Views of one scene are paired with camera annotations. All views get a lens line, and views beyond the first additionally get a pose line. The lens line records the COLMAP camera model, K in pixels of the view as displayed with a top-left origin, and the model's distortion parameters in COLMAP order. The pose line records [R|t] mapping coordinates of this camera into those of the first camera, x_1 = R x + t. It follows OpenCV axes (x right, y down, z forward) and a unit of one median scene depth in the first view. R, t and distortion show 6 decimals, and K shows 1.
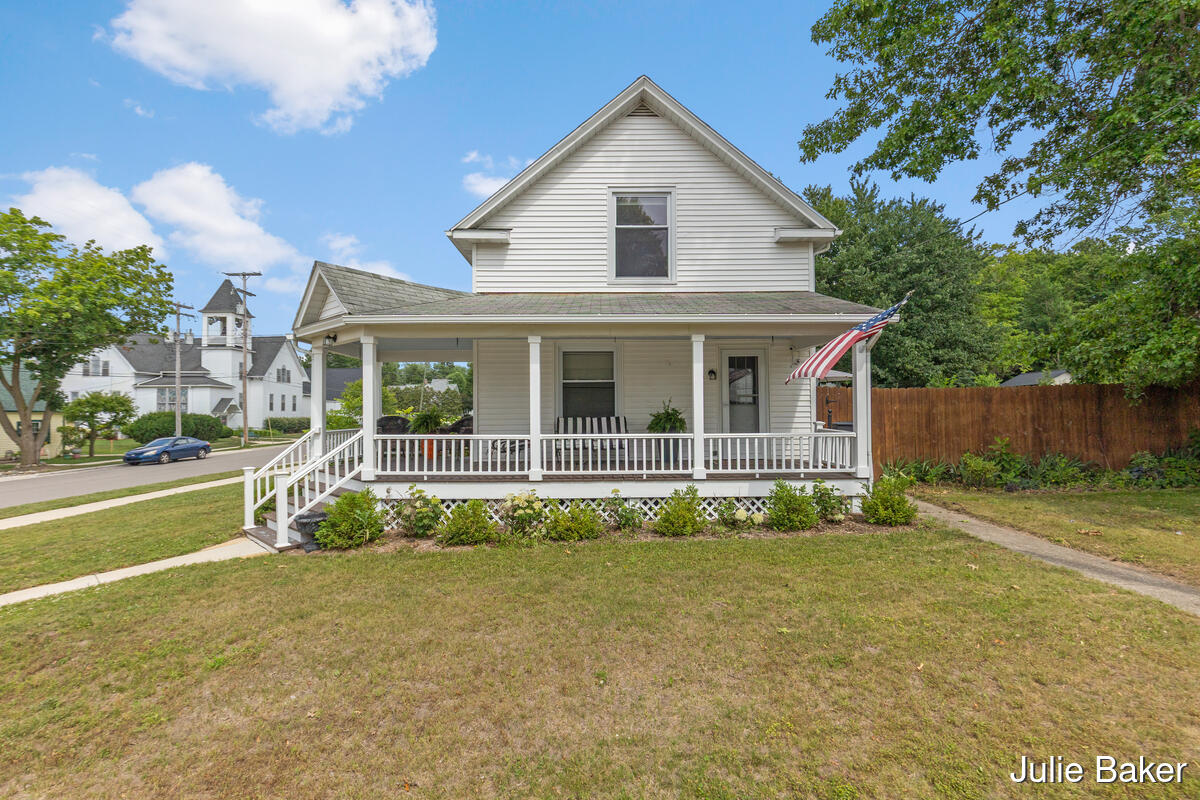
lens RADIAL K [[533.5, 0, 600.0], [0, 533.5, 400.0], [0, 0, 1]] dist [0.008118, -0.000584]
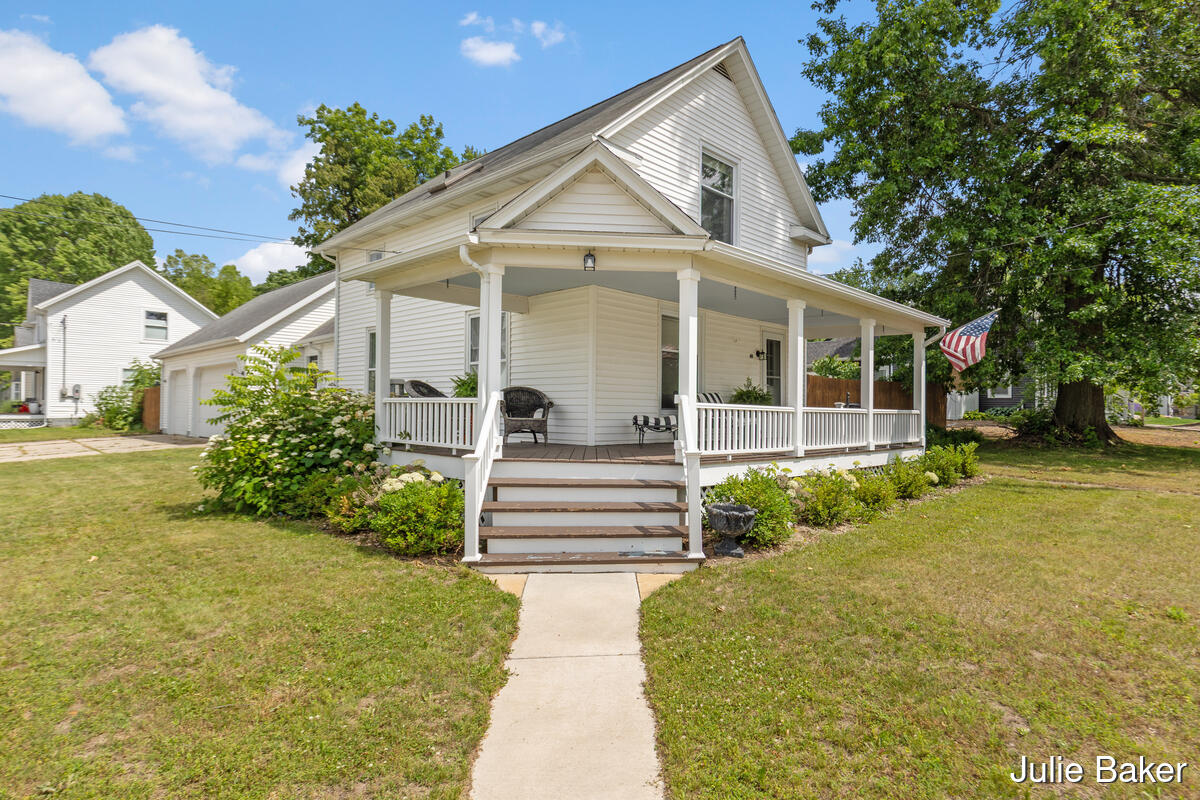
lens RADIAL K [[646.8, 0, 600.0], [0, 646.8, 400.0], [0, 0, 1]] dist [0.002418, 0.000200]
pose [[0.716428, 0.023607, 0.697261, -0.890532], [-0.034175, 0.999415, 0.001278, 0.047785], [-0.696823, -0.024745, 0.716816, 0.333283]]
